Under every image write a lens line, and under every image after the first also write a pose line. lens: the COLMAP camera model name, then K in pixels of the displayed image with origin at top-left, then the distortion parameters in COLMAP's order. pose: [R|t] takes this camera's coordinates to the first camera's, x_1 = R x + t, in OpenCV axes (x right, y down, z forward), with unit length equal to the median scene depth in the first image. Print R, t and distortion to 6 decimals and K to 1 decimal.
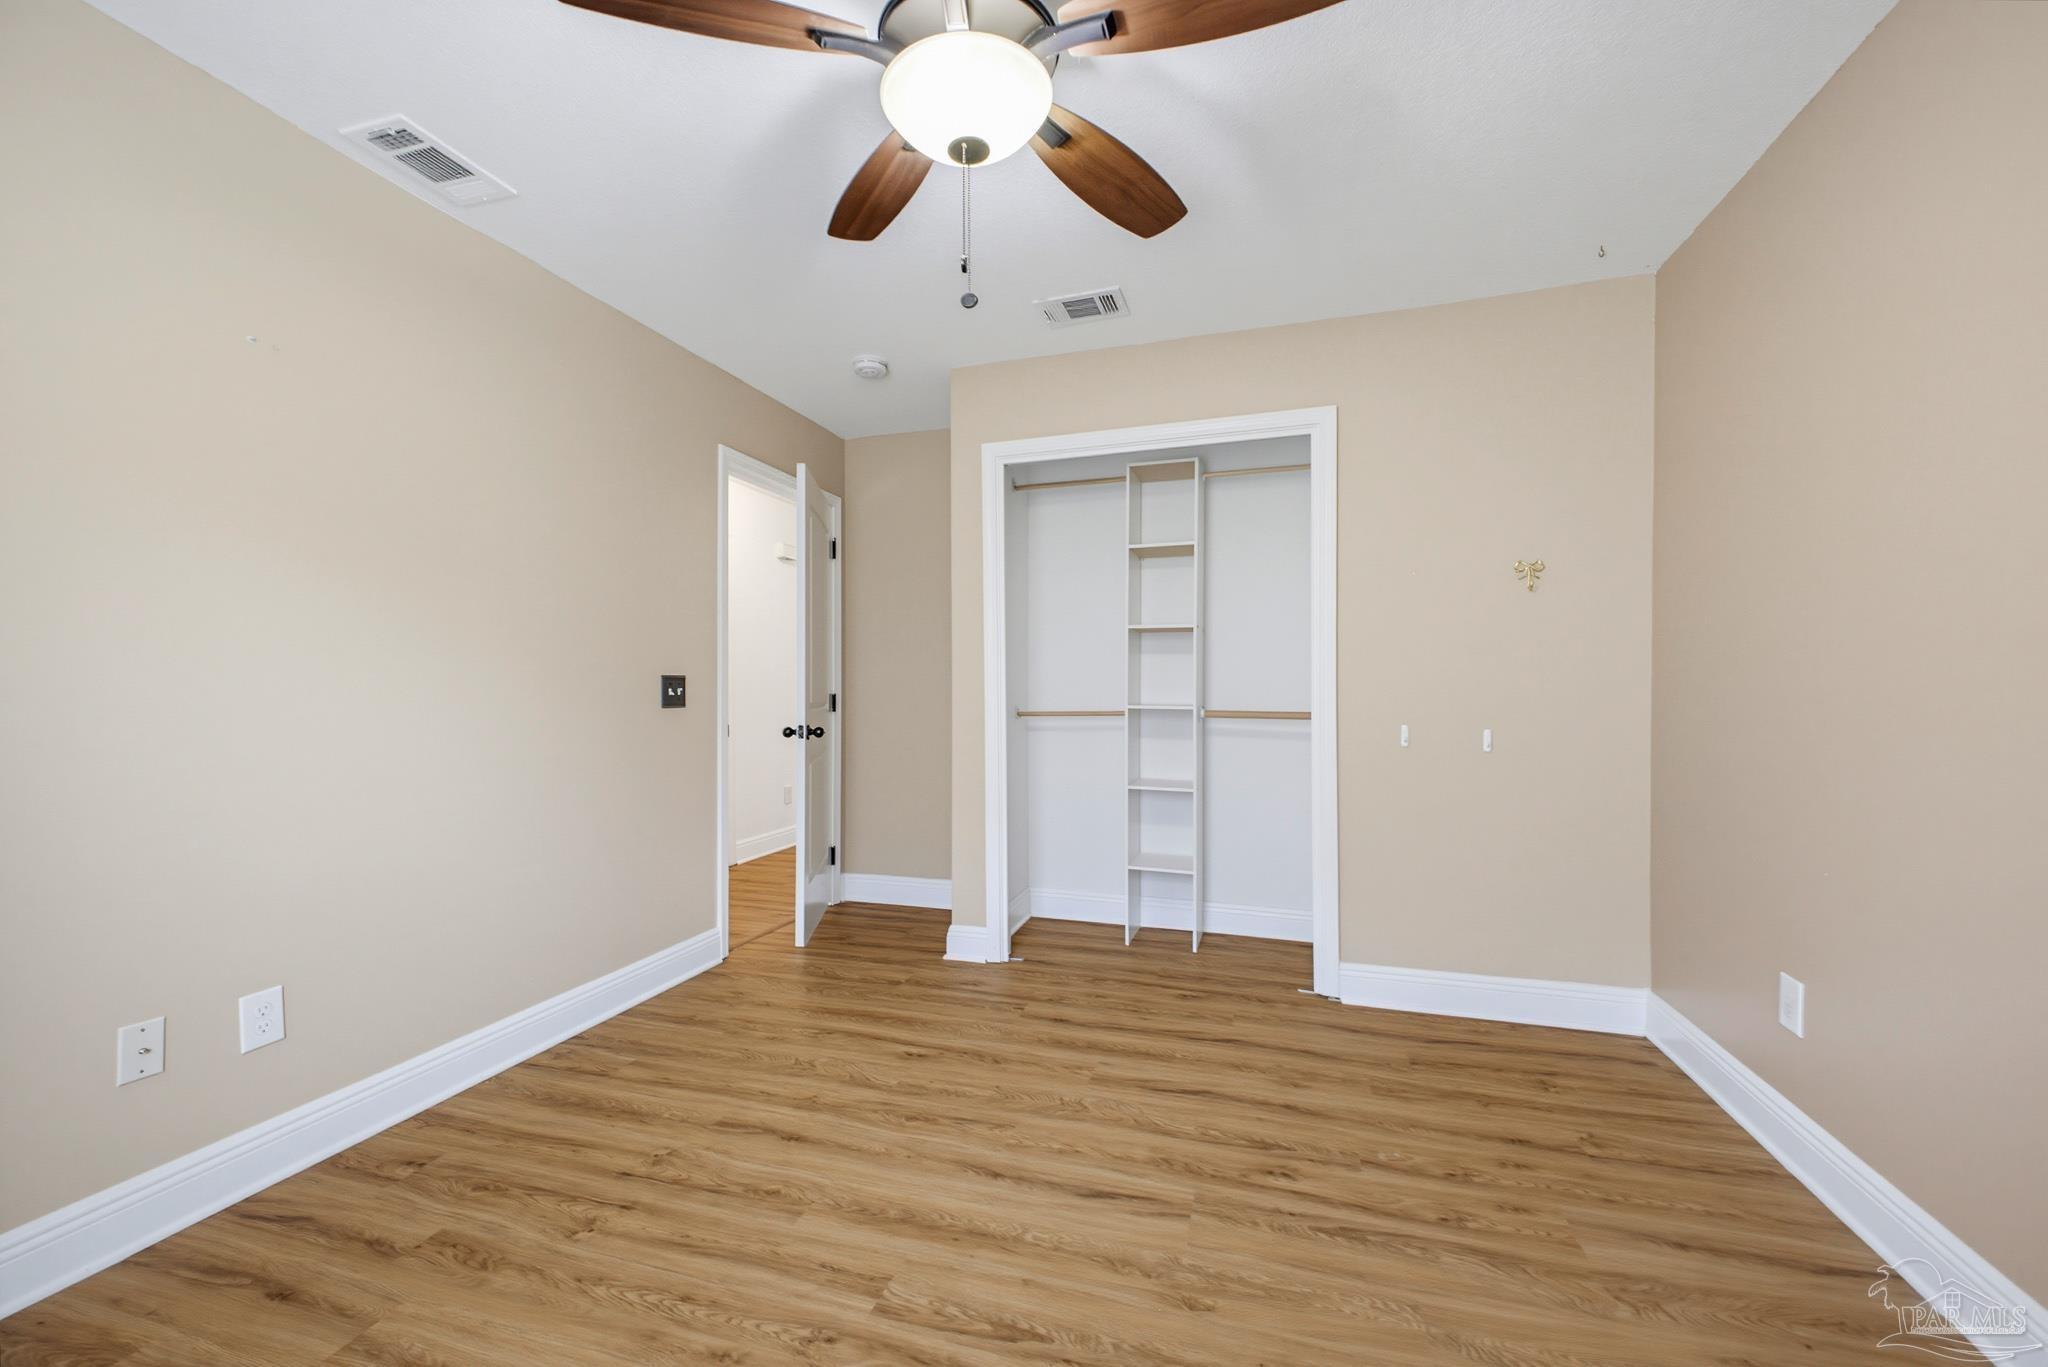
lens RADIAL K [[814.5, 0, 1024.0], [0, 814.5, 683.5], [0, 0, 1]] dist [0.013305, -0.000516]
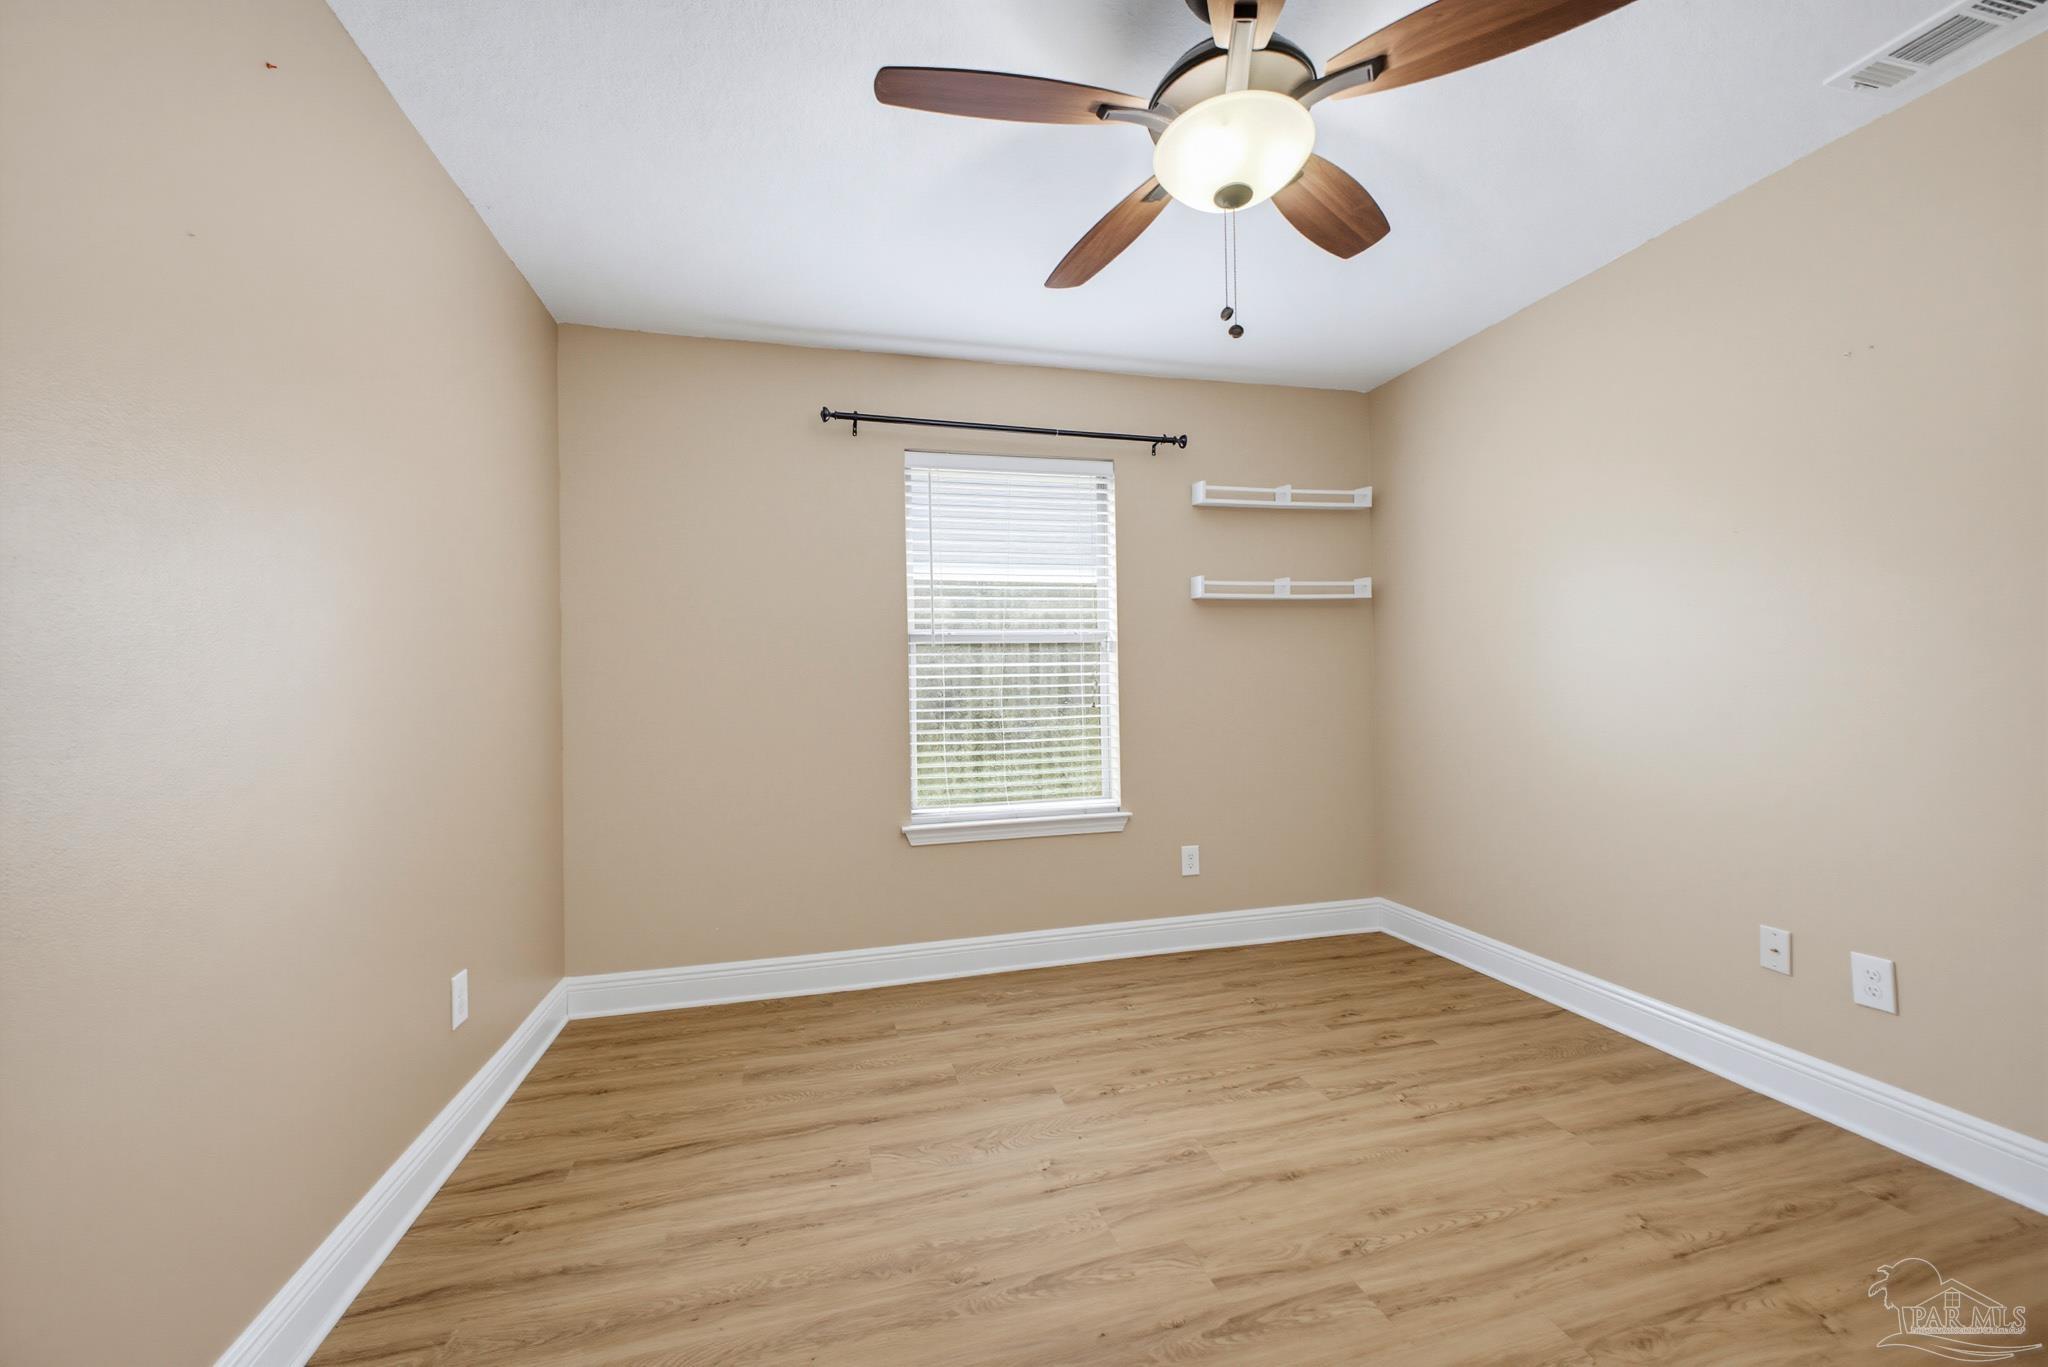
lens RADIAL K [[814.5, 0, 1024.0], [0, 814.5, 683.5], [0, 0, 1]] dist [0.013305, -0.000516]
pose [[-0.848916, 0.019655, -0.528162, 0.623584], [0.026943, 0.999618, -0.006105, -0.001724], [0.527840, -0.019413, -0.849122, 1.480466]]
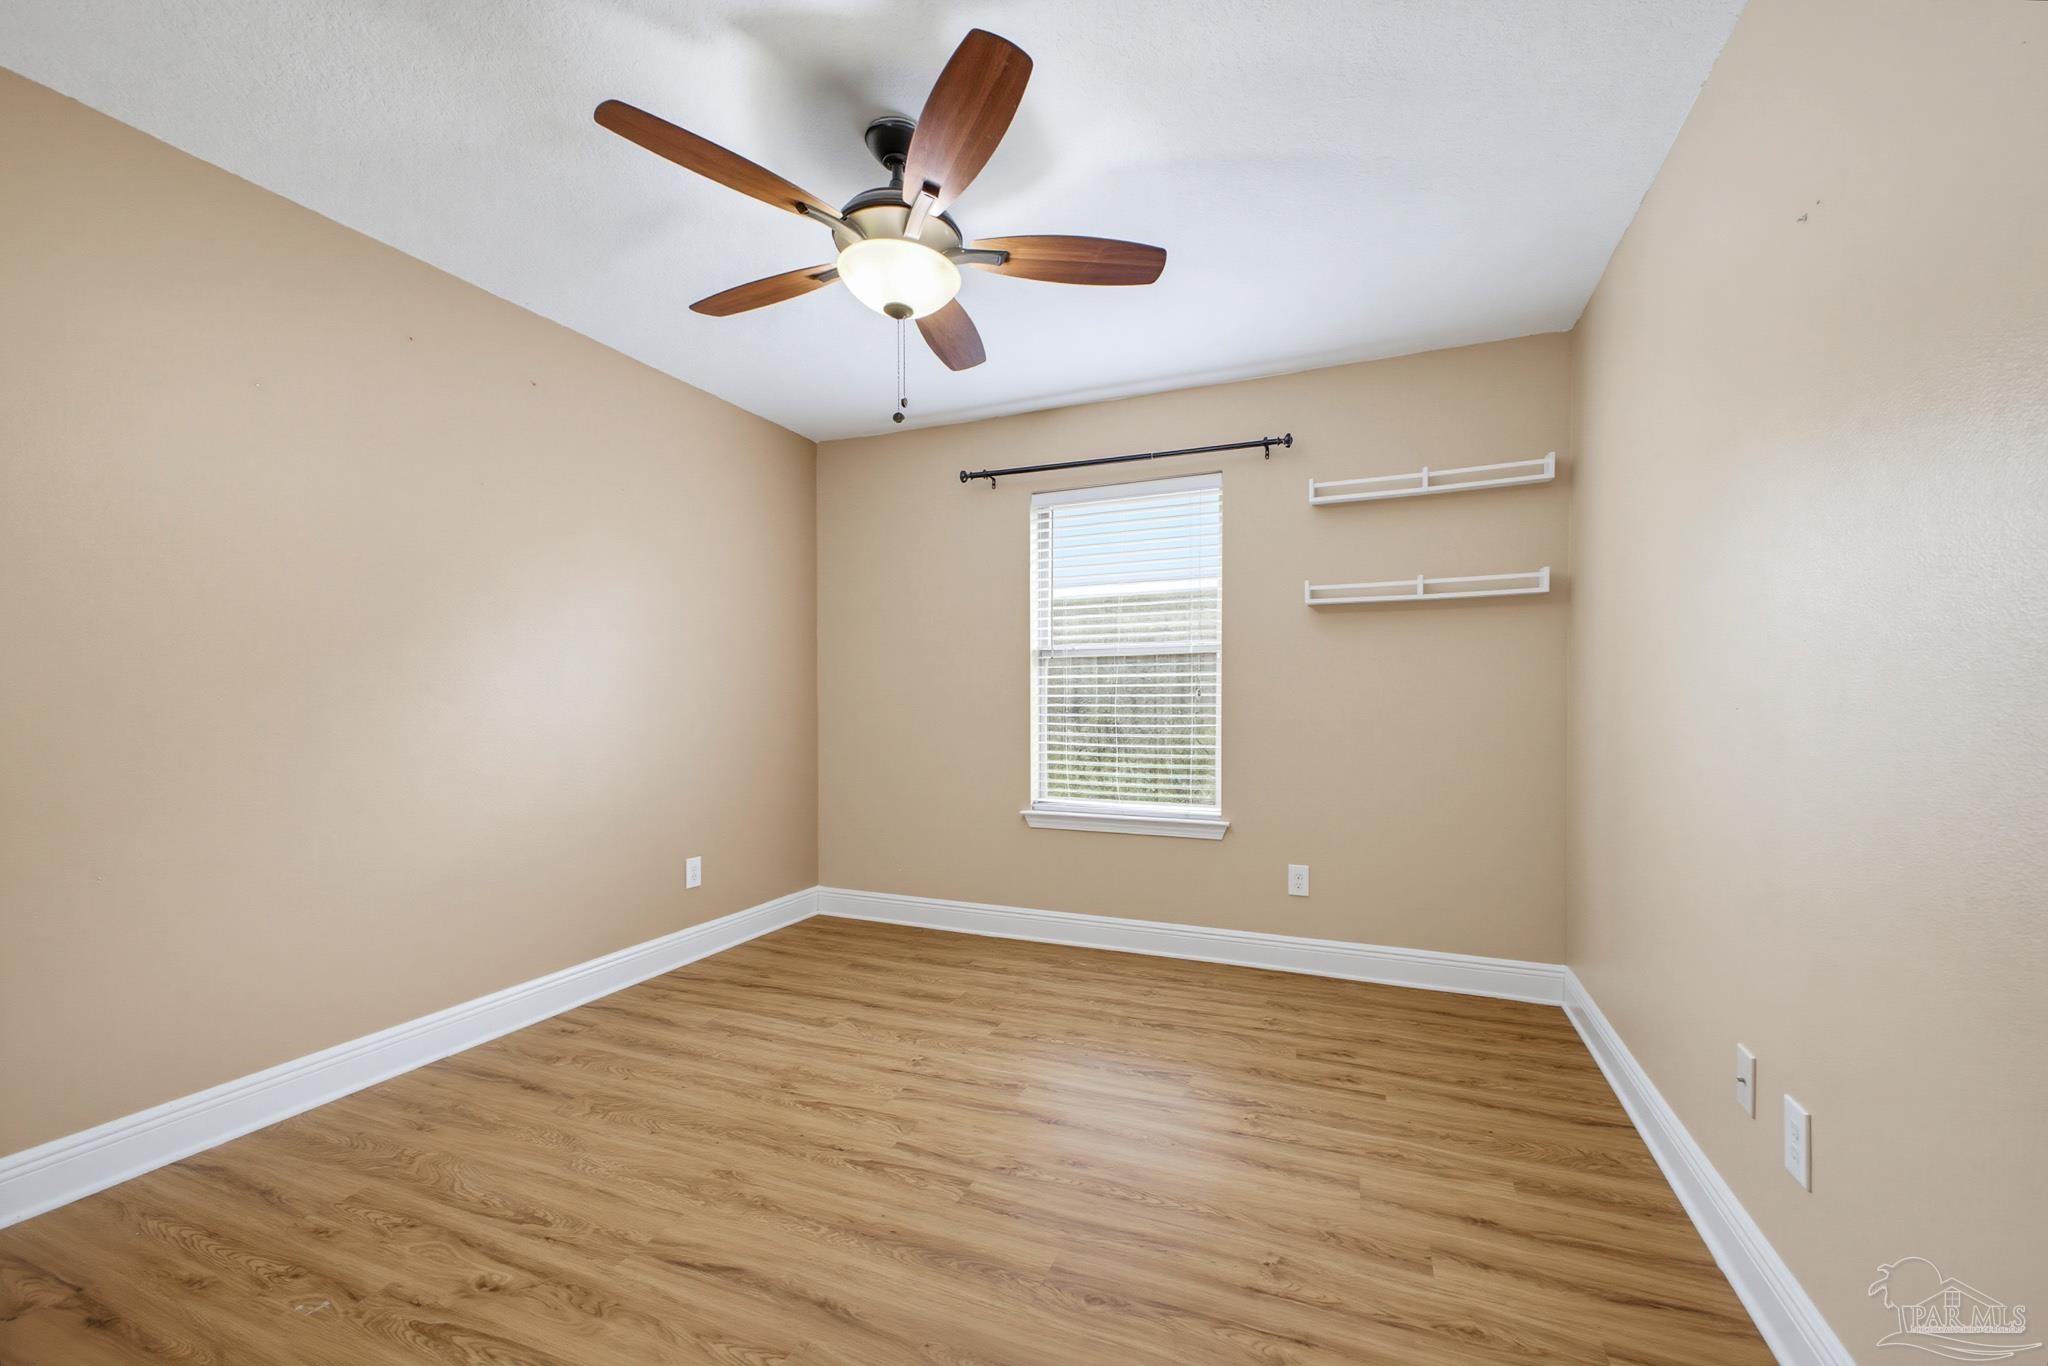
lens RADIAL K [[822.8, 0, 1023.2], [0, 822.8, 725.3], [0, 0, 1]] dist [0.013644, -0.000231]
pose [[-0.995130, 0.002619, 0.098535, -0.347105], [0.004870, 0.999733, 0.022603, 0.020643], [-0.098450, 0.022973, -0.994877, 1.991430]]
